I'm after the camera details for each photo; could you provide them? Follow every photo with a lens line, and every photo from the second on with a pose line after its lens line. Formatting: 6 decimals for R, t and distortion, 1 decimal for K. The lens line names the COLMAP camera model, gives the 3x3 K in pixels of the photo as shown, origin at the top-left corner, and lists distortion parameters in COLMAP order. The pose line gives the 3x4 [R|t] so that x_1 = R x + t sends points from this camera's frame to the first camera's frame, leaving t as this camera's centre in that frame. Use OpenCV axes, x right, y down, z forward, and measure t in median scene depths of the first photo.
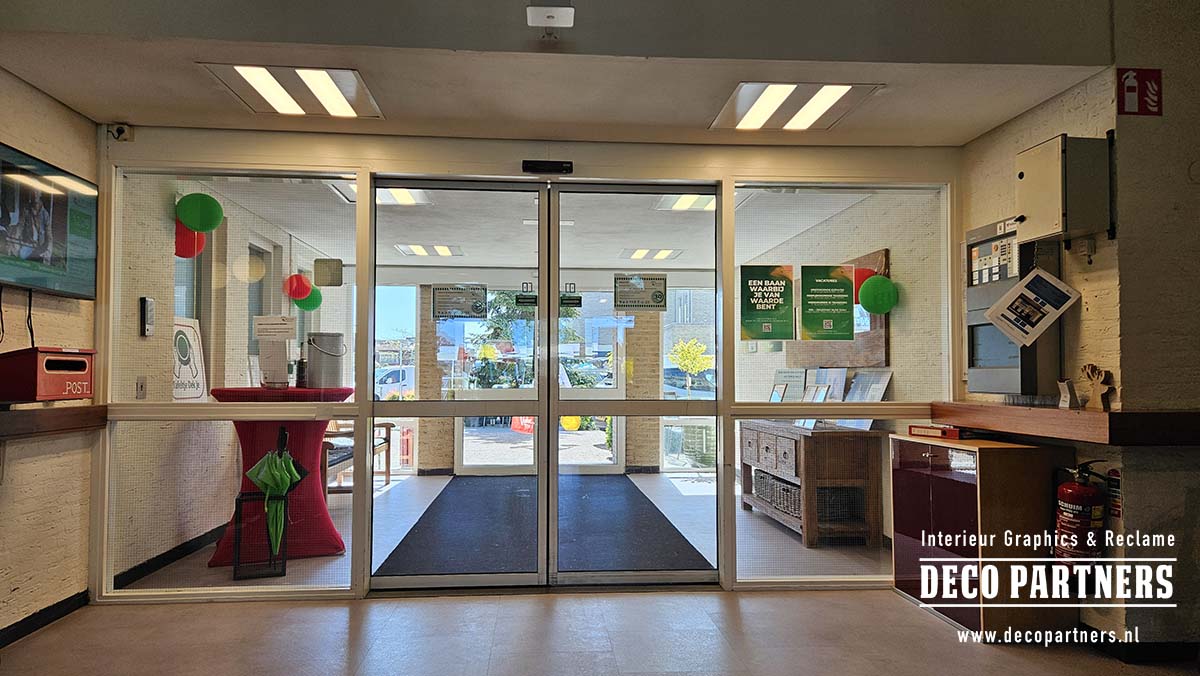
lens RADIAL K [[811.7, 0, 600.1], [0, 811.7, 342.8], [0, 0, 1]] dist [-0.002098, -0.000837]
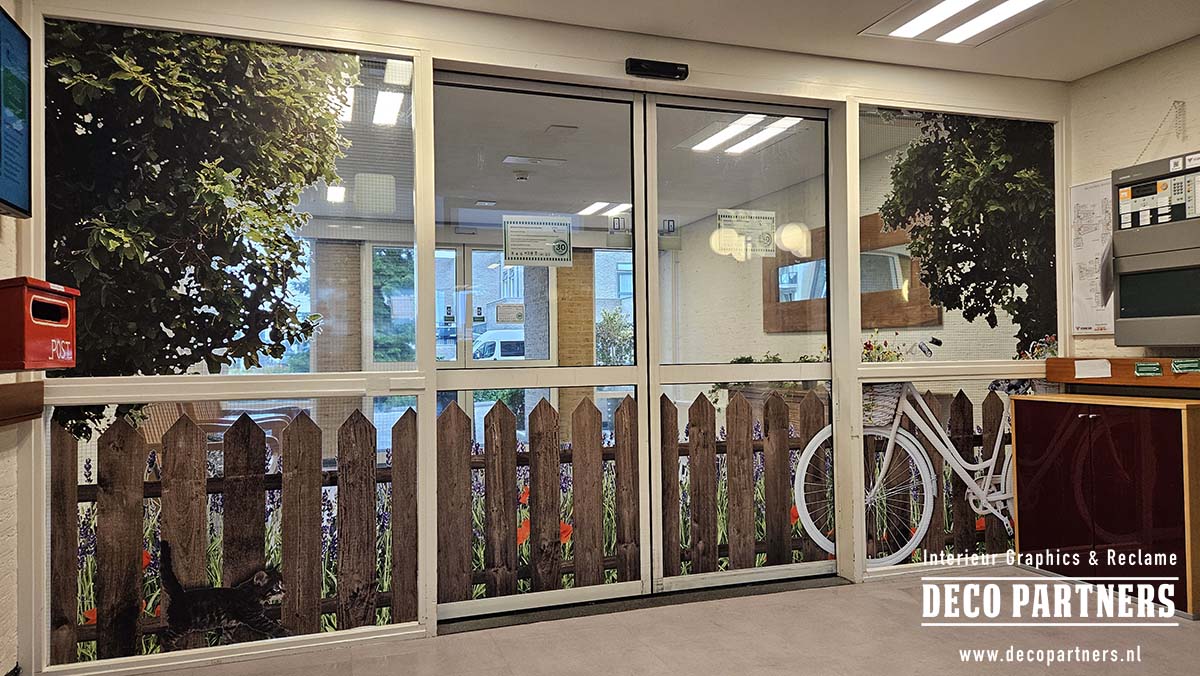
lens RADIAL K [[811.7, 0, 600.1], [0, 811.7, 337.8], [0, 0, 1]] dist [-0.002098, -0.000837]
pose [[0.968343, -0.009570, 0.249440, -0.341610], [0.004336, 0.999759, 0.021524, 0.029574], [-0.249586, -0.019761, 0.968151, 0.261202]]
